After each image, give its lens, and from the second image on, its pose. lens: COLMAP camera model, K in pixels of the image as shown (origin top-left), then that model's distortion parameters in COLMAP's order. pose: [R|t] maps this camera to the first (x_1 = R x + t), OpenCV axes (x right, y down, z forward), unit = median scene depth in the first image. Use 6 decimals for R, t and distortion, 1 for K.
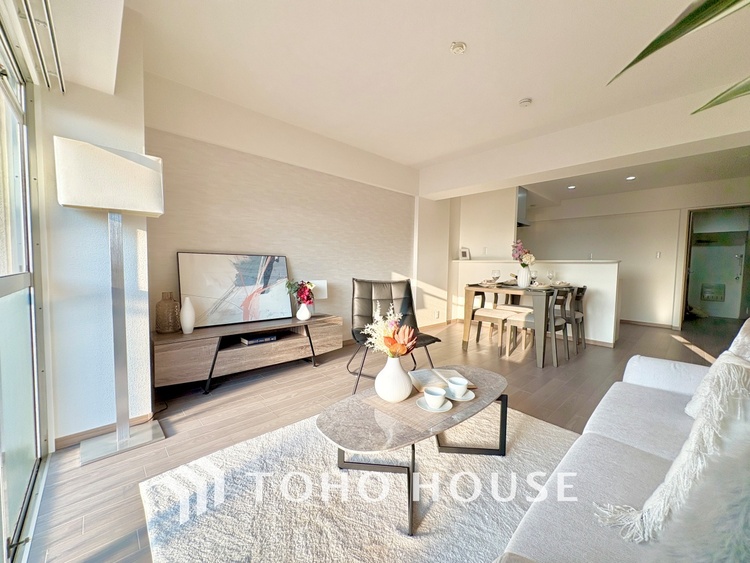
lens RADIAL K [[296.4, 0, 375.0], [0, 296.4, 281.5], [0, 0, 1]] dist [0.000113, 0.000042]
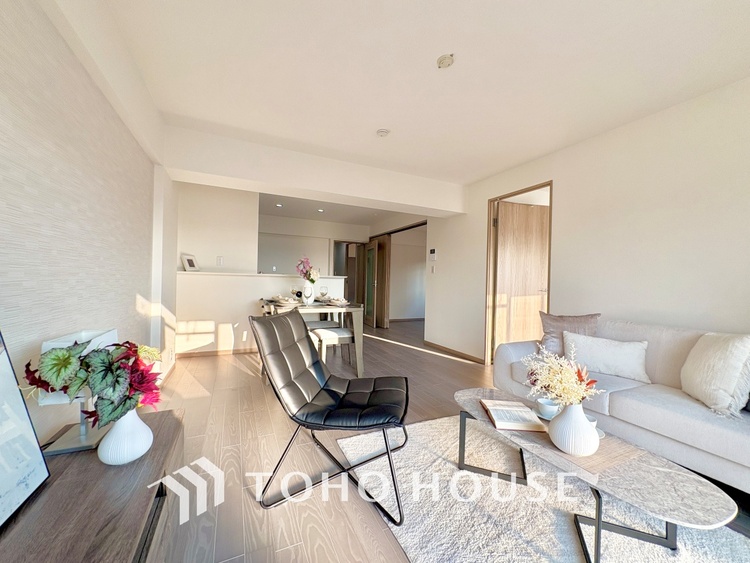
lens RADIAL K [[297.3, 0, 375.0], [0, 297.3, 281.5], [0, 0, 1]] dist [-0.002217, -0.000497]
pose [[0.311342, -0.012400, 0.950217, -0.469339], [0.033049, 0.999451, 0.002214, -0.062761], [-0.949723, 0.030715, 0.311581, 0.629543]]
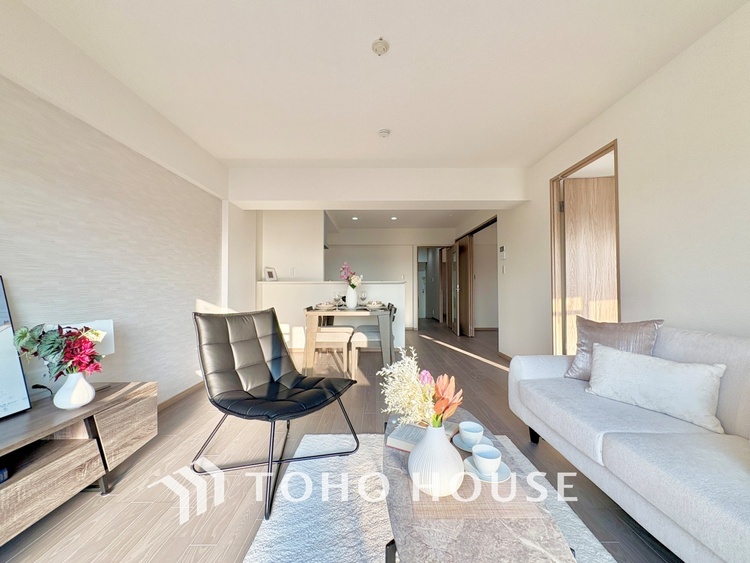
lens RADIAL K [[300.3, 0, 375.0], [0, 300.3, 281.5], [0, 0, 1]] dist [0.000726, 0.000092]
pose [[0.680682, -0.004399, 0.732566, -0.268270], [0.054424, 0.997522, -0.044580, -0.027016], [-0.730555, 0.070213, 0.679235, 0.295183]]
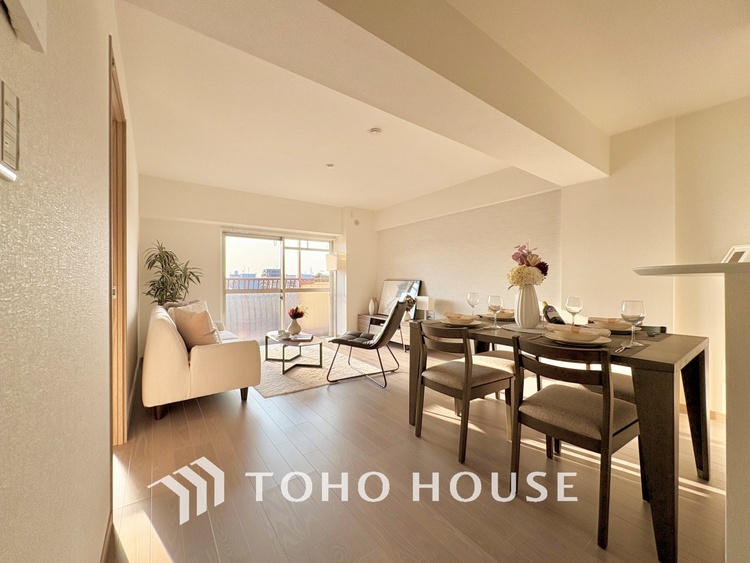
lens RADIAL K [[300.3, 0, 375.0], [0, 300.3, 281.5], [0, 0, 1]] dist [0.000726, 0.000092]
pose [[-0.117422, -0.014750, -0.992973, 1.386269], [-0.054863, 0.998459, -0.008344, -0.057292], [0.991566, 0.053497, -0.118050, 1.025625]]
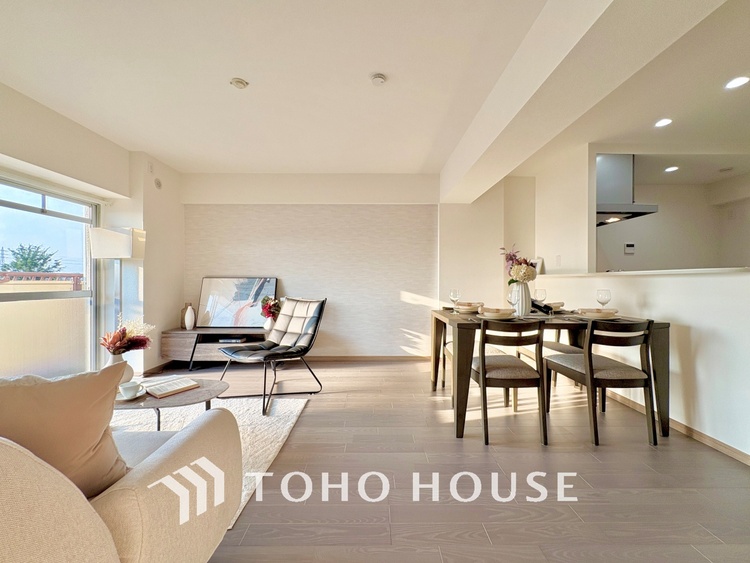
lens RADIAL K [[297.3, 0, 375.0], [0, 297.3, 281.5], [0, 0, 1]] dist [-0.002217, -0.000497]
pose [[0.739543, -0.016068, -0.672917, 0.910576], [-0.025105, 0.998361, -0.051429, -0.017492], [0.672641, 0.054928, 0.737928, 0.385827]]
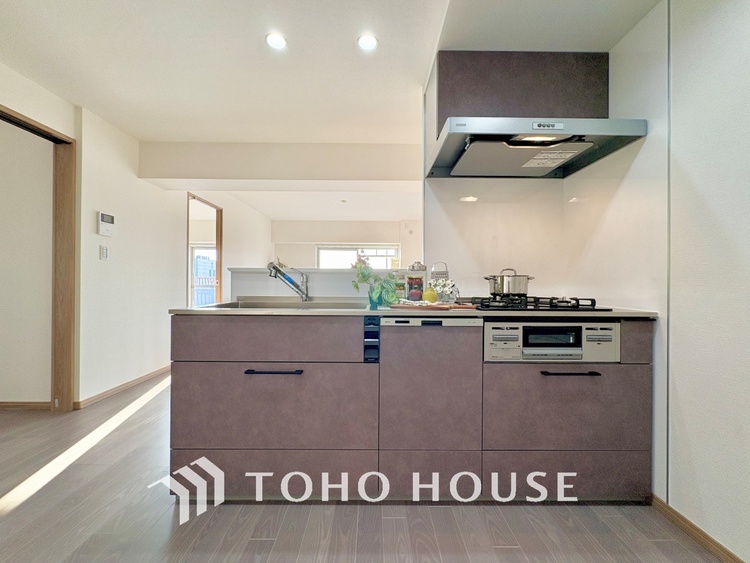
lens RADIAL K [[300.3, 0, 375.0], [0, 300.3, 281.5], [0, 0, 1]] dist [0.000726, 0.000092]
pose [[-0.675932, -0.027863, -0.736437, 1.387473], [-0.057517, 0.998231, 0.015023, -0.080557], [0.734716, 0.052513, -0.676340, 2.064768]]
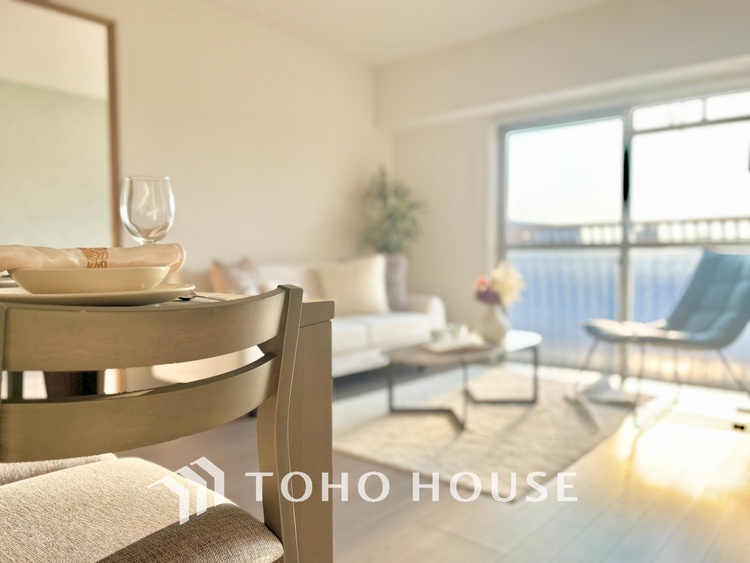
lens RADIAL K [[601.4, 0, 375.0], [0, 601.4, 281.5], [0, 0, 1]] dist [0.009019, 0.003237]
pose [[-0.992868, -0.013615, -0.118441, 0.388342], [-0.023766, 0.996122, 0.084718, -0.009197], [0.116828, 0.086928, -0.989340, 1.595290]]
